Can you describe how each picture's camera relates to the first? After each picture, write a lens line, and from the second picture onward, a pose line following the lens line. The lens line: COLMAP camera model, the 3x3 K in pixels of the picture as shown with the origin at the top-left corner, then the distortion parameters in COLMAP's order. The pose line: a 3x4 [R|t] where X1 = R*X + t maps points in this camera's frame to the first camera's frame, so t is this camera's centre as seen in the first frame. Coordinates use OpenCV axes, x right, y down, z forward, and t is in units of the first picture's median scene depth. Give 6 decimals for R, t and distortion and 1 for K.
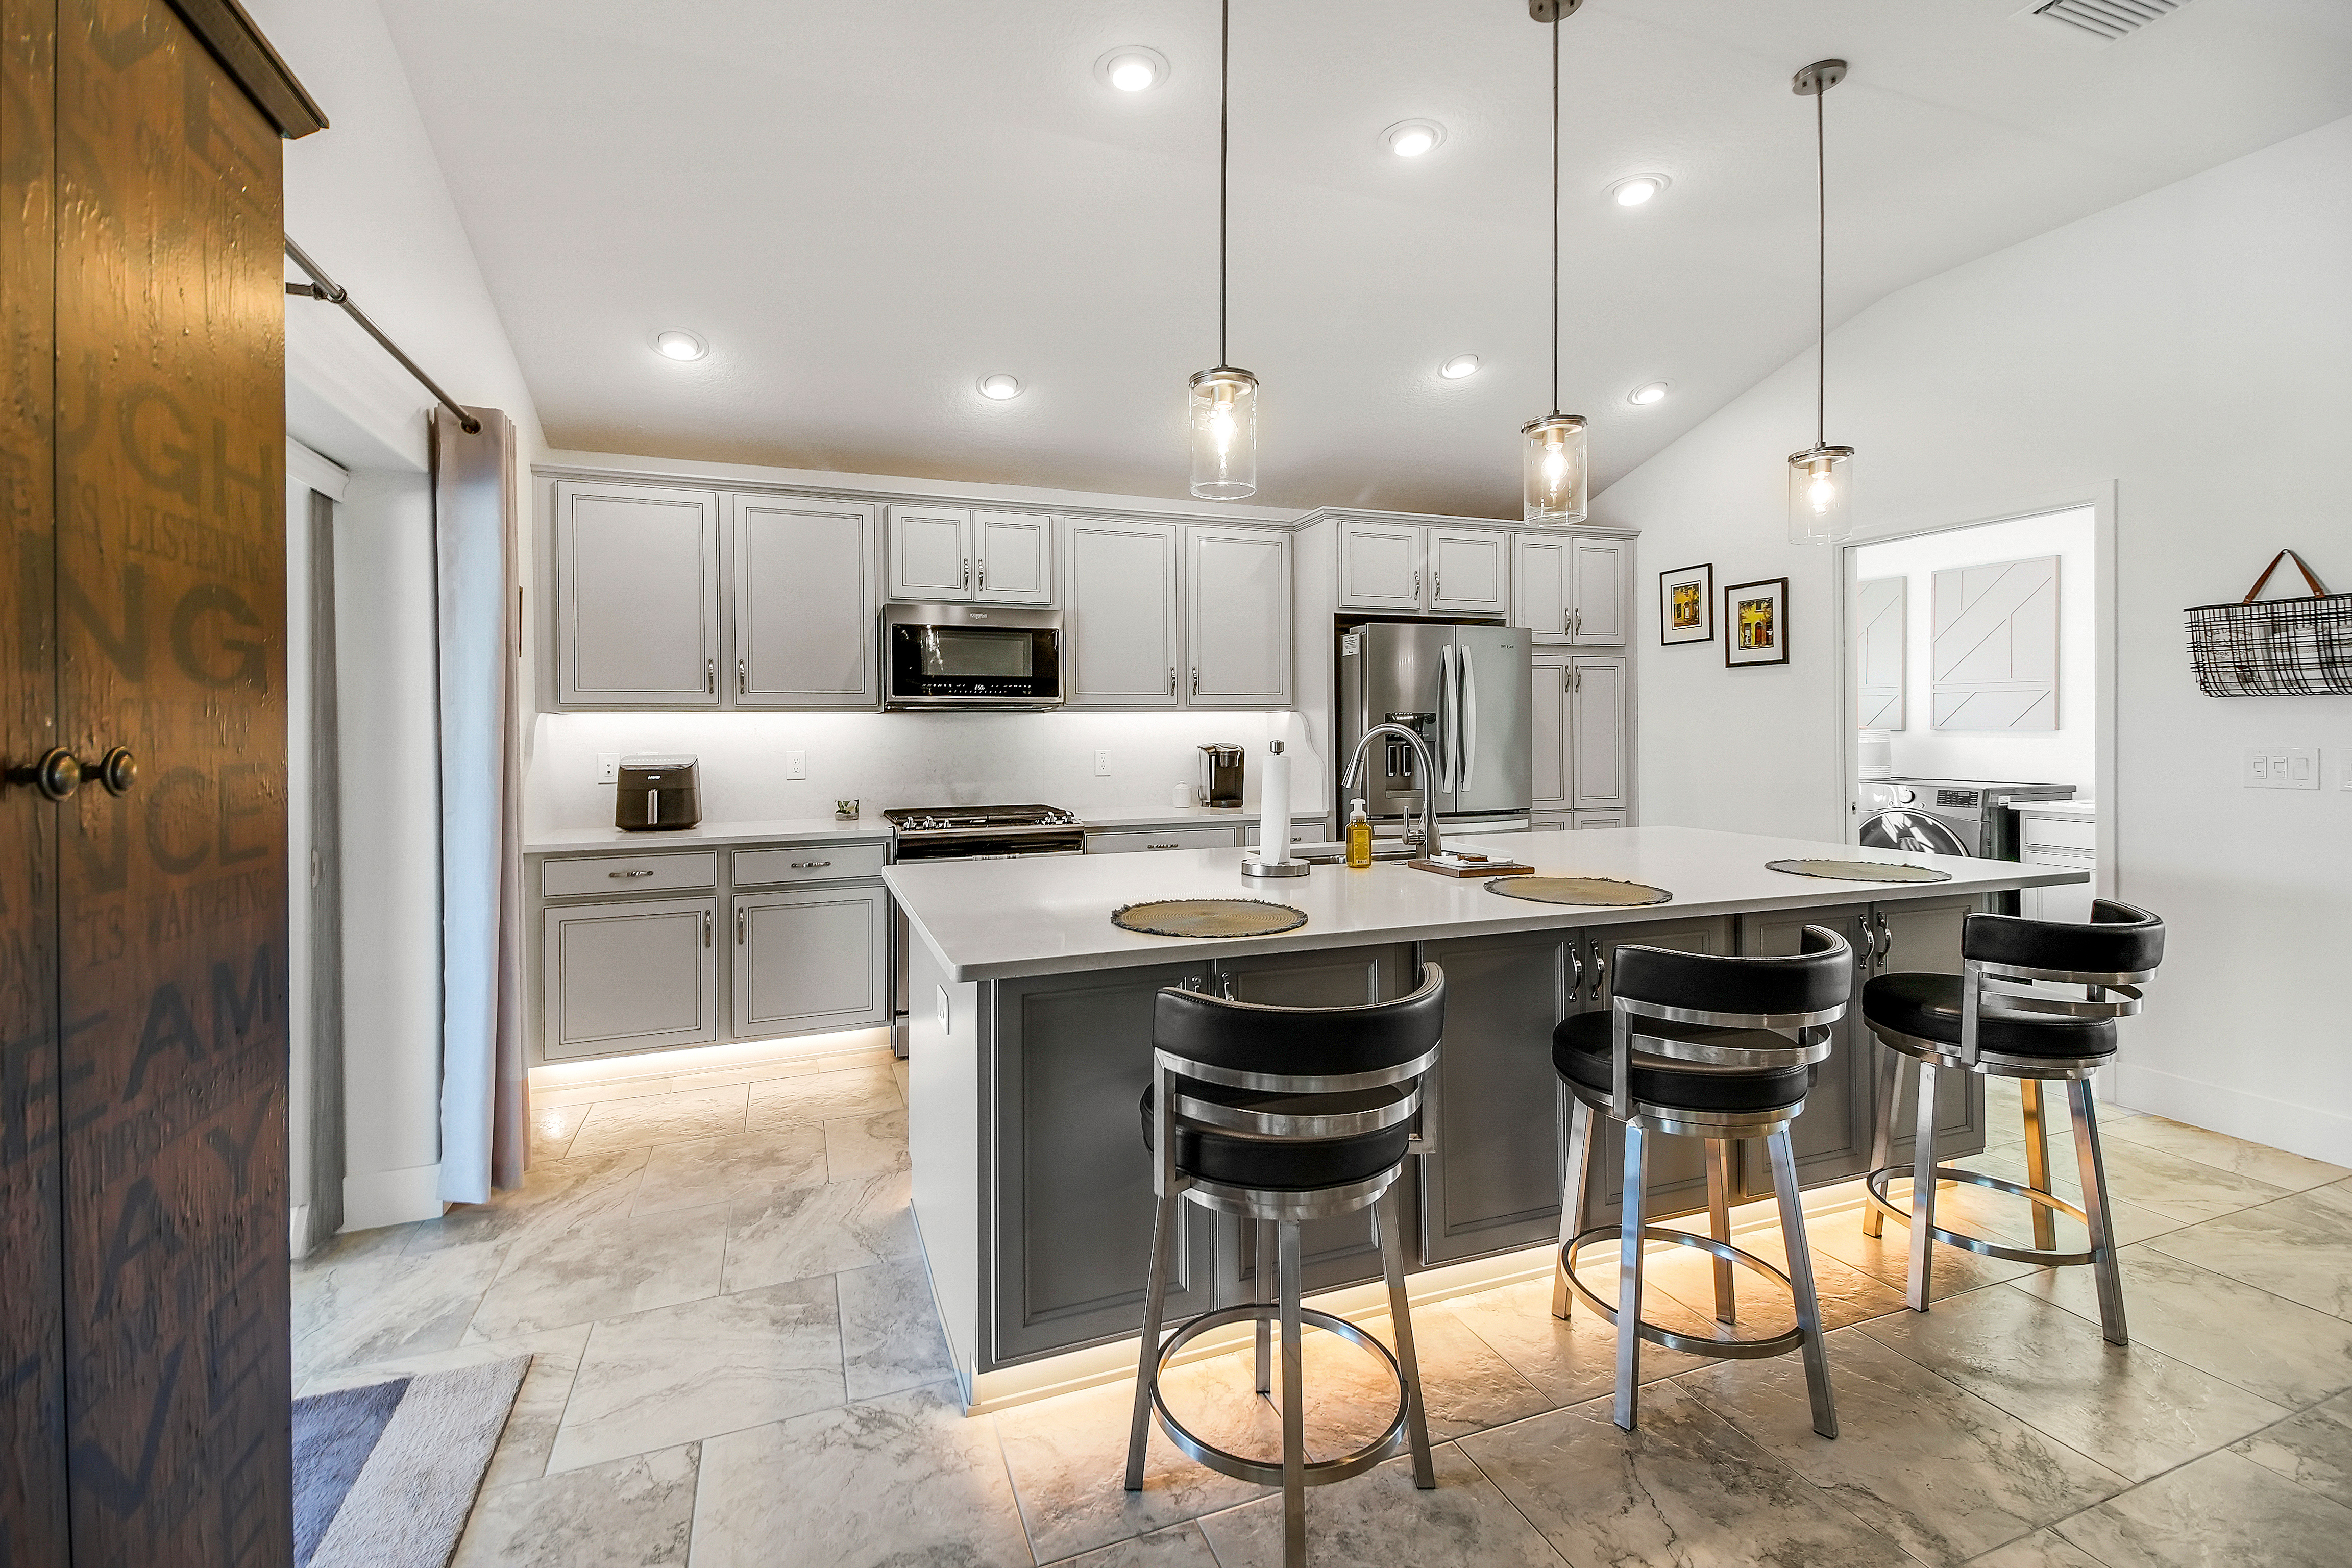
lens RADIAL K [[976.1, 0, 1145.9], [0, 976.1, 741.8], [0, 0, 1]] dist [0.000811, -0.000076]
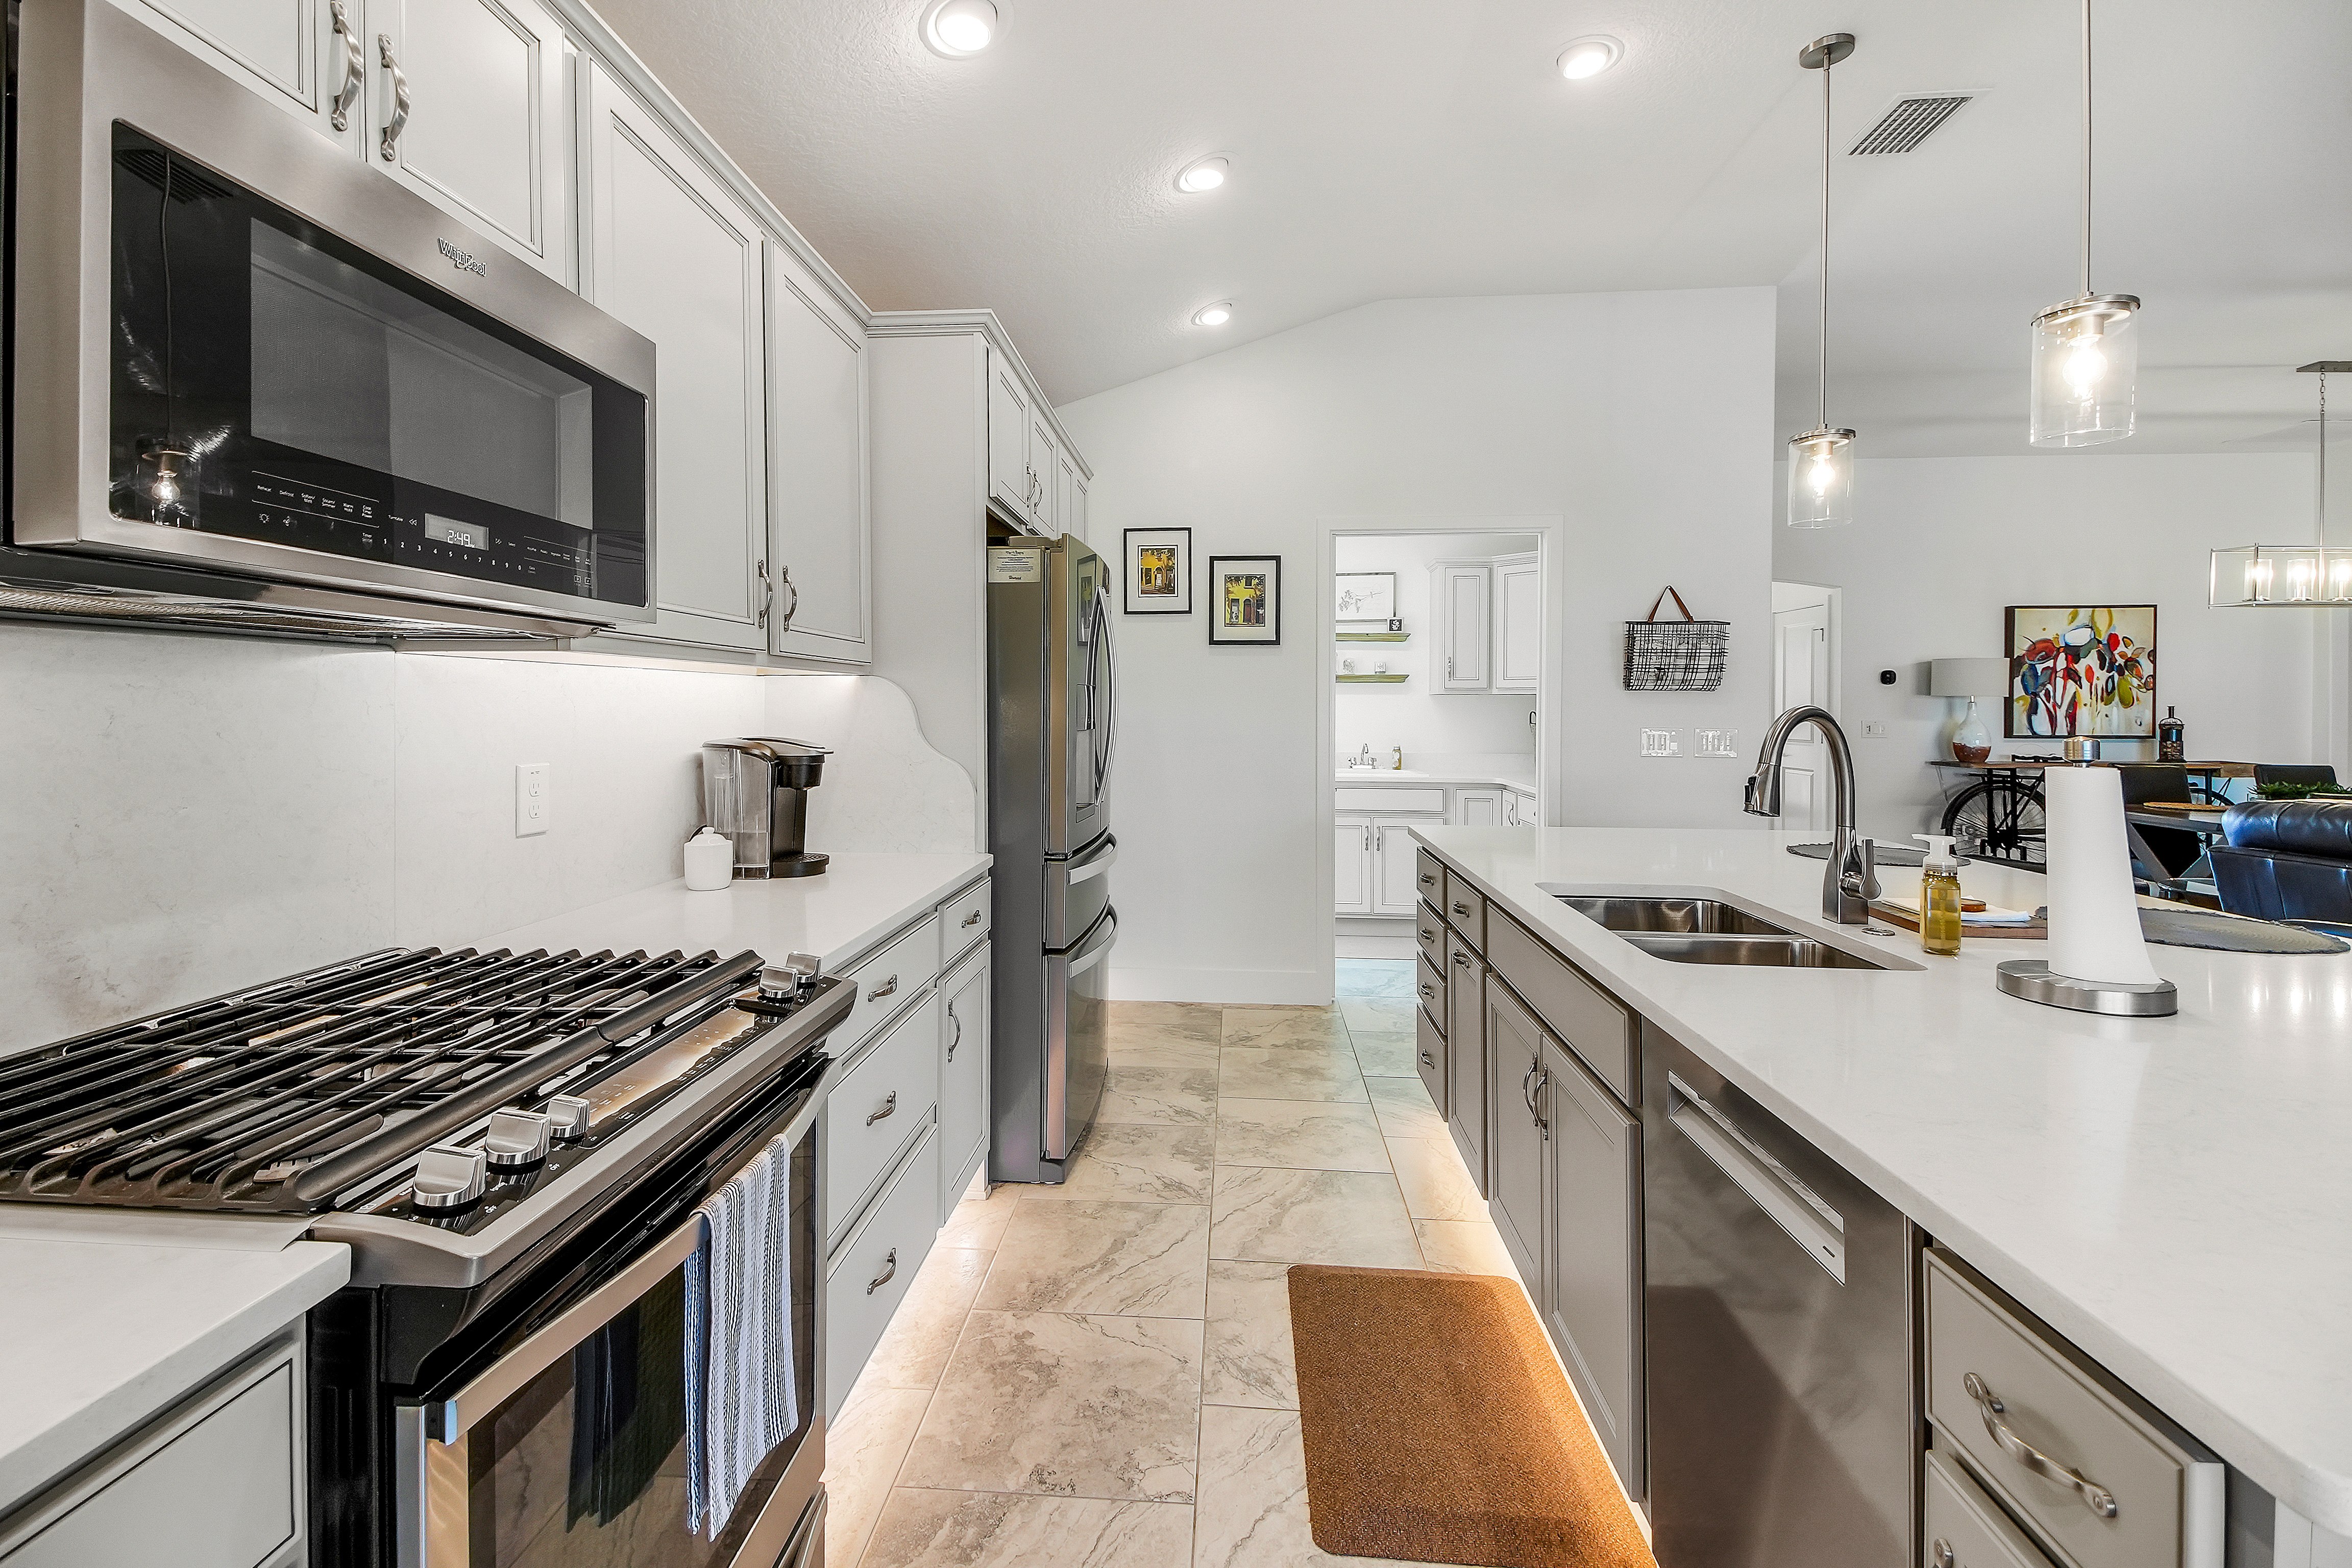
lens RADIAL K [[1011.4, 0, 1137.6], [0, 1011.4, 726.1], [0, 0, 1]] dist [0.000865, -0.000095]
pose [[0.414186, -0.011029, 0.910125, -0.315046], [0.007550, 0.999934, 0.008682, -0.008918], [-0.910161, 0.003276, 0.414242, 0.705981]]
